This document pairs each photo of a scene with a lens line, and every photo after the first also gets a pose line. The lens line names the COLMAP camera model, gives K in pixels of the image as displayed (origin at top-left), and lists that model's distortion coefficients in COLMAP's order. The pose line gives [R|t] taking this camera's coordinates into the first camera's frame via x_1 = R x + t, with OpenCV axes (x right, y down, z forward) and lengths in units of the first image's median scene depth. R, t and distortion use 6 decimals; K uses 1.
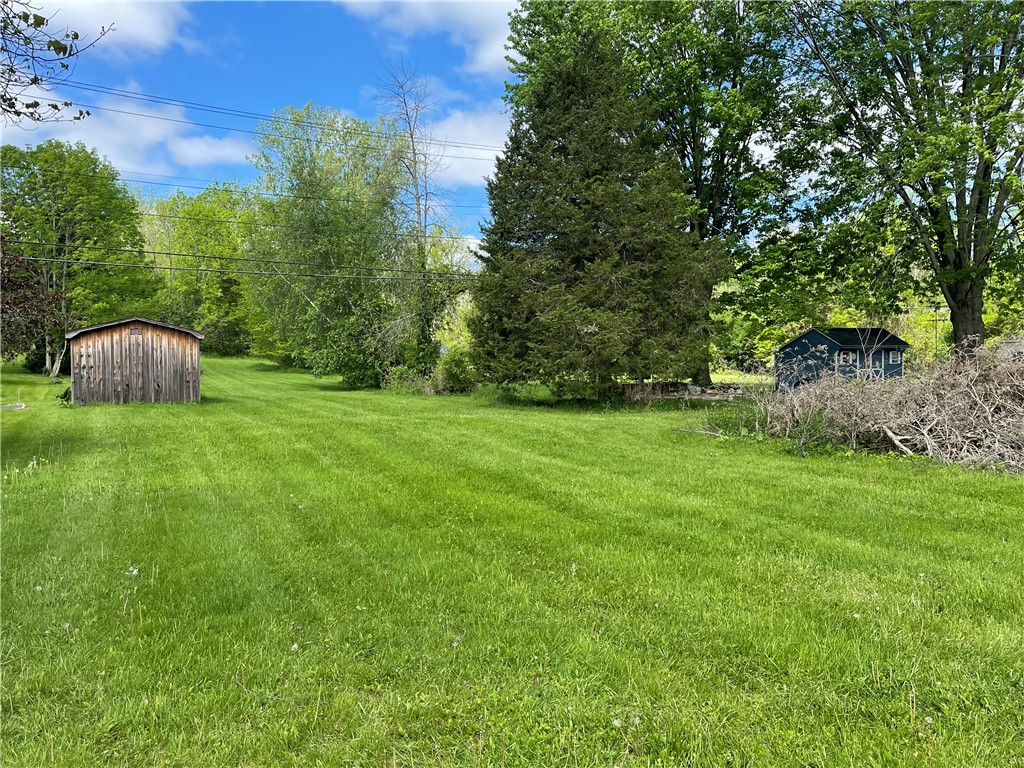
lens RADIAL K [[924.0, 0, 512.0], [0, 924.0, 384.9], [0, 0, 1]] dist [-0.008048, -0.006774]
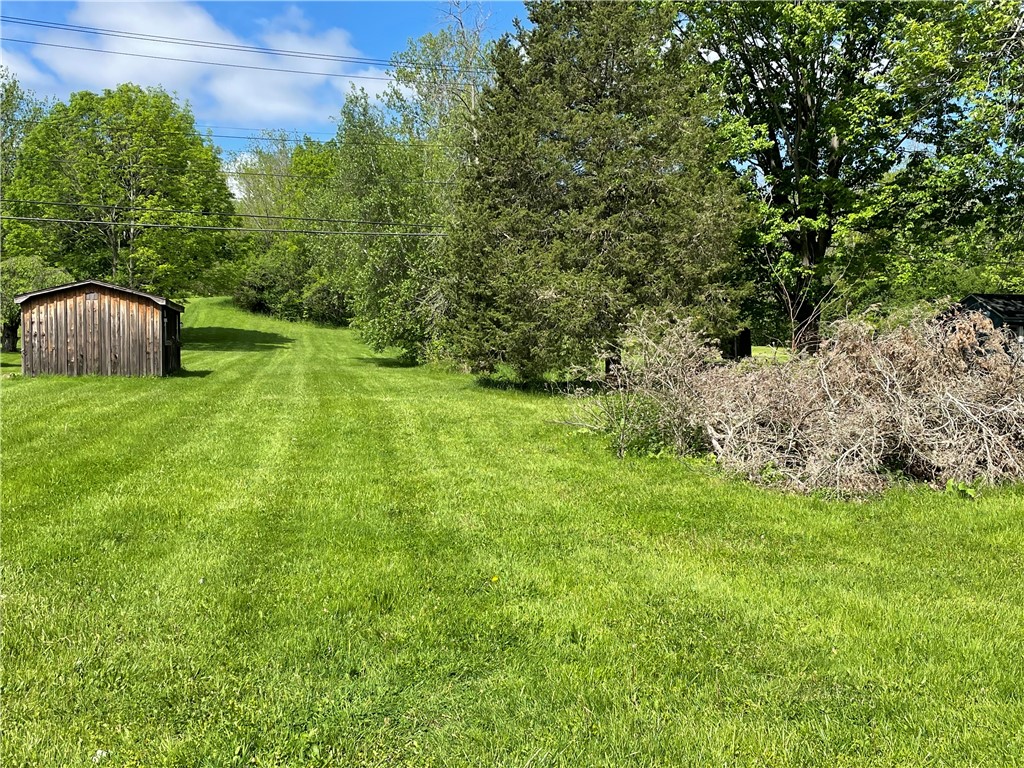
lens RADIAL K [[1105.1, 0, 512.0], [0, 1105.1, 382.9], [0, 0, 1]] dist [-0.023663, 0.000000]
pose [[0.980220, 0.020636, -0.196834, 0.208382], [-0.016977, 0.999651, 0.020257, -0.002049], [0.197183, -0.016514, 0.980228, 0.023601]]
